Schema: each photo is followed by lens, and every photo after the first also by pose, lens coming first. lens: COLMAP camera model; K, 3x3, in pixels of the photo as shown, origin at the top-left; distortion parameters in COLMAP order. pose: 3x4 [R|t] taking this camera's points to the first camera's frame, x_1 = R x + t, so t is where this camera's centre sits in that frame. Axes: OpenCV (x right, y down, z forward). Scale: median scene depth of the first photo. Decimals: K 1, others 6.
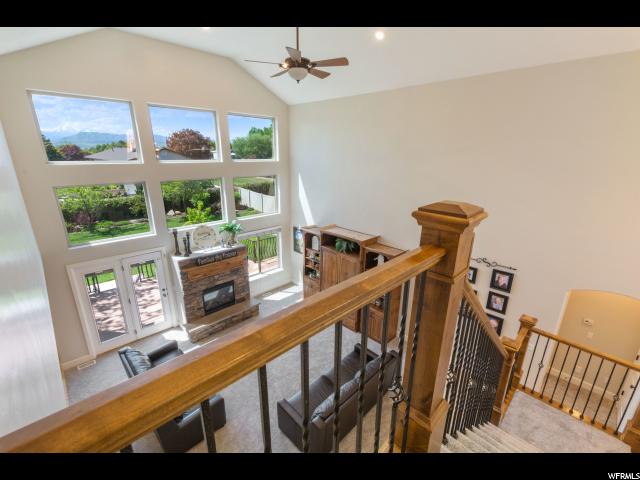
lens RADIAL K [[290.0, 0, 319.2], [0, 290.0, 237.9], [0, 0, 1]] dist [0.002002, -0.000997]
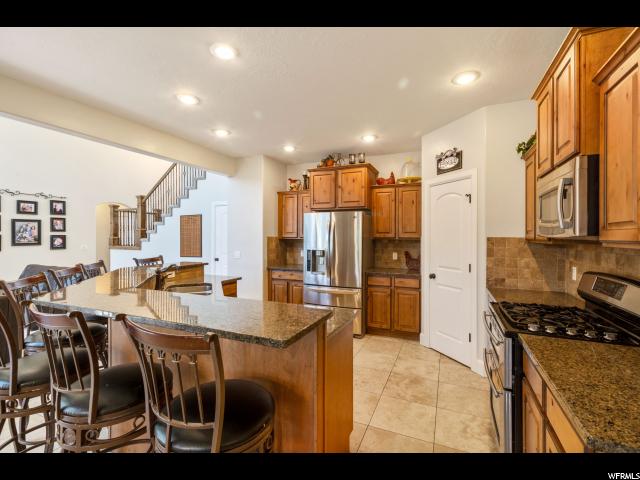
lens RADIAL K [[290.0, 0, 324.3], [0, 290.0, 236.8], [0, 0, 1]] dist [0.002002, -0.000997]
pose [[-0.381442, -0.012264, 0.924312, -0.892275], [0.273220, 0.953742, 0.125406, 0.342545], [-0.883093, 0.300376, -0.360446, 0.286633]]
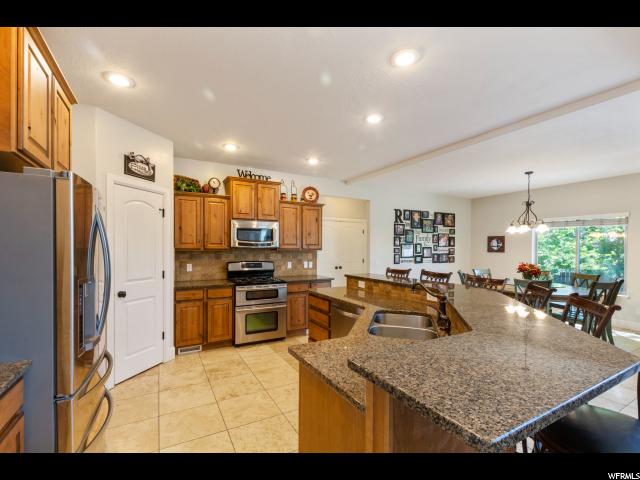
lens RADIAL K [[290.0, 0, 318.1], [0, 290.0, 249.7], [0, 0, 1]] dist [0.002002, -0.000997]
pose [[-0.256803, -0.004845, -0.966452, -0.152370], [-0.297237, 0.951916, 0.074209, 0.346867], [0.919621, 0.306322, -0.245895, 0.301378]]
